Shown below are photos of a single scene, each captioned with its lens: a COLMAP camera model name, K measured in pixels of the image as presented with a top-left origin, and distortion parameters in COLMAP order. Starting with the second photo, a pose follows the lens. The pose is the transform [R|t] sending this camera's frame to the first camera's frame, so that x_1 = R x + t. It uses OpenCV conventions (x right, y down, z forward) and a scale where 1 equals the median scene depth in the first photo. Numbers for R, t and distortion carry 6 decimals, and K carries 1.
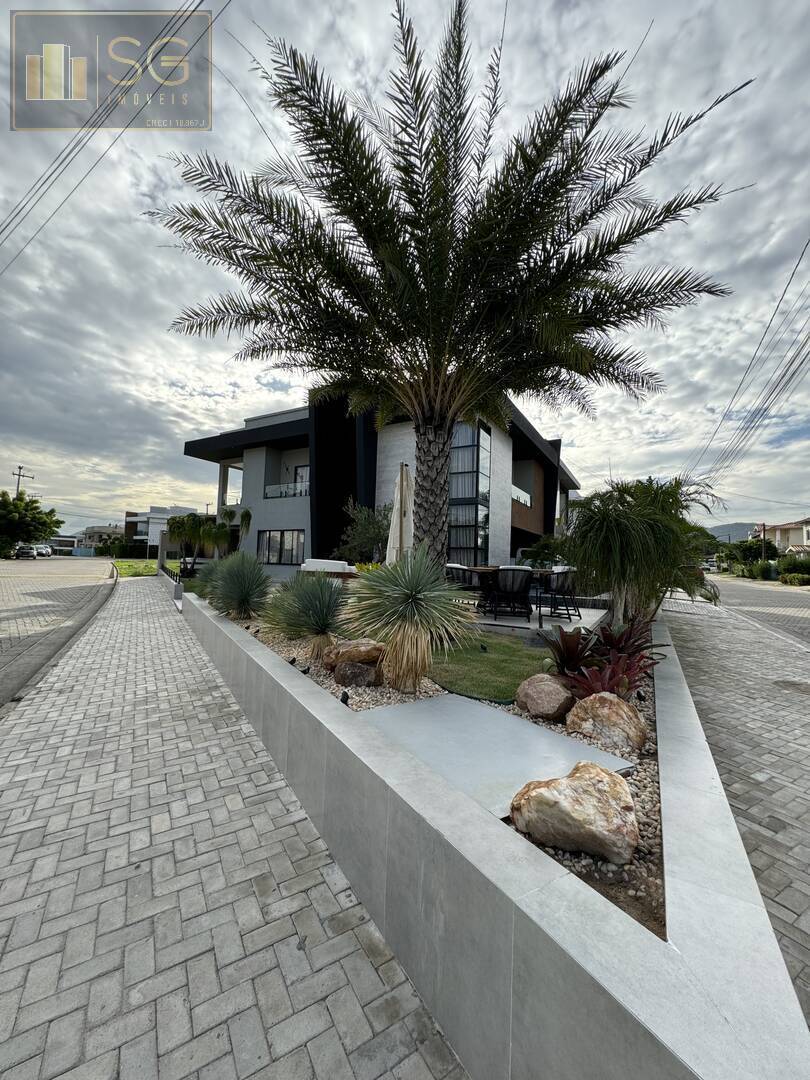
lens RADIAL K [[431.6, 0, 408.8], [0, 431.6, 549.3], [0, 0, 1]] dist [-0.003866, 0.000487]
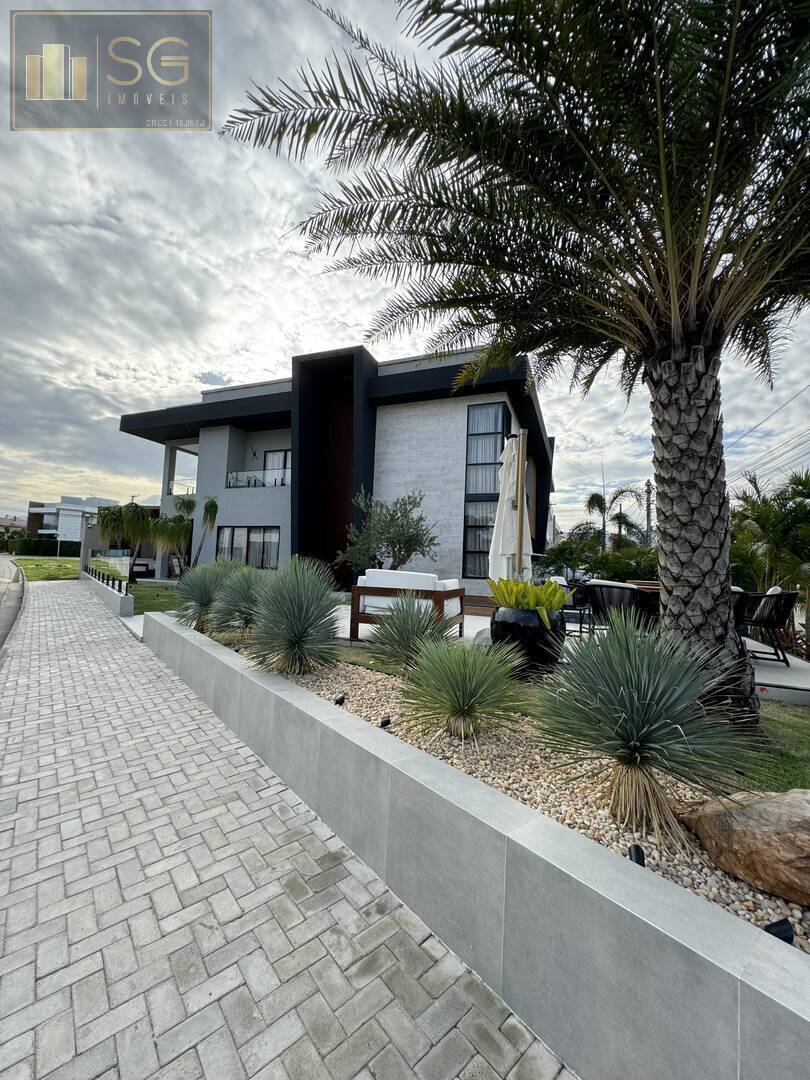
lens RADIAL K [[431.6, 0, 403.1], [0, 431.6, 538.9], [0, 0, 1]] dist [-0.003866, 0.000487]
pose [[0.989844, 0.020935, 0.140605, -0.112872], [-0.017125, 0.999454, -0.028254, -0.002191], [-0.141120, 0.025559, 0.989663, 0.134211]]
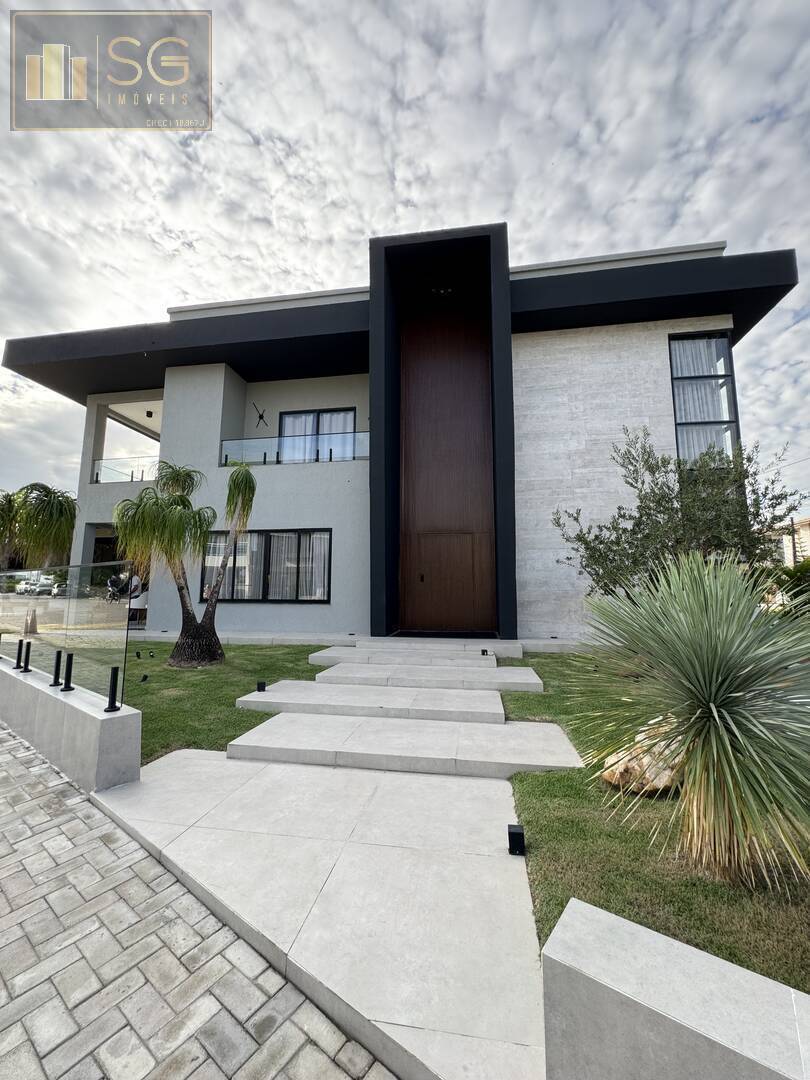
lens RADIAL K [[431.6, 0, 400.4], [0, 431.6, 541.0], [0, 0, 1]] dist [-0.003866, 0.000487]
pose [[0.934459, 0.023005, 0.355327, -0.314997], [0.008779, 0.996119, -0.087580, 0.010140], [-0.355963, 0.084960, 0.930630, 0.481634]]
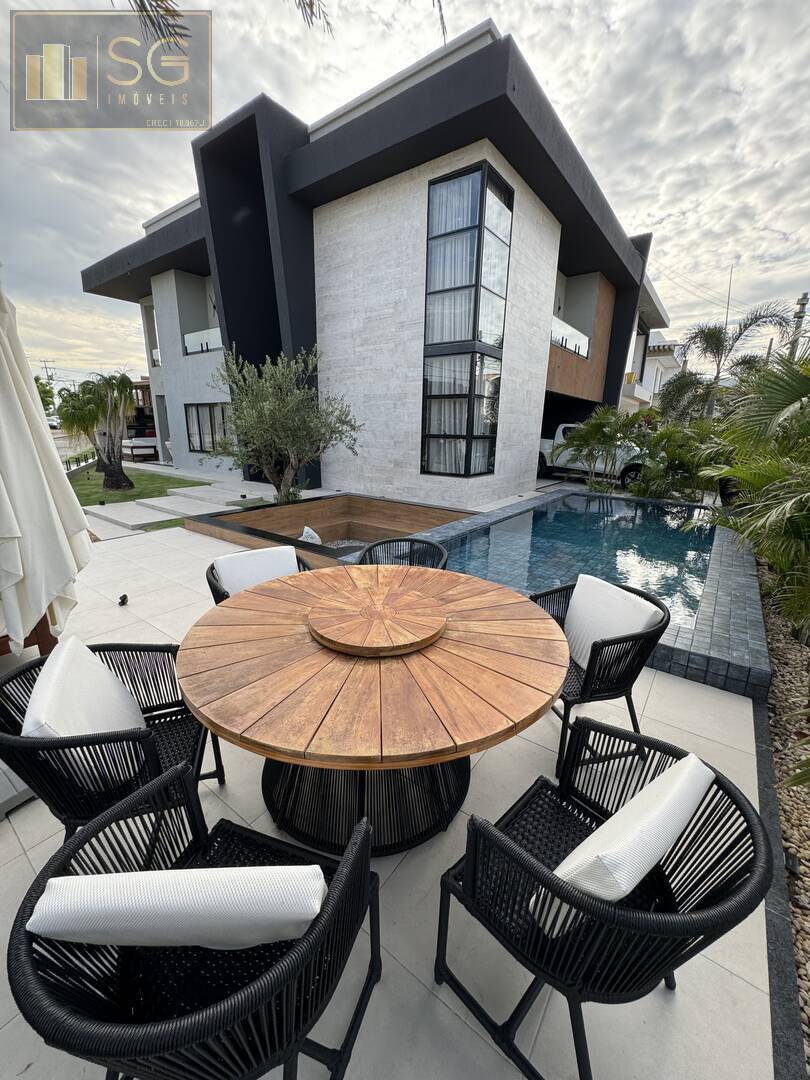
lens RADIAL K [[431.6, 0, 403.9], [0, 431.6, 543.1], [0, 0, 1]] dist [-0.003866, 0.000487]
pose [[0.992467, 0.020651, -0.120758, 0.102865], [0.015991, 0.955421, 0.294812, -0.027913], [0.121463, -0.294522, 0.947894, 0.296675]]
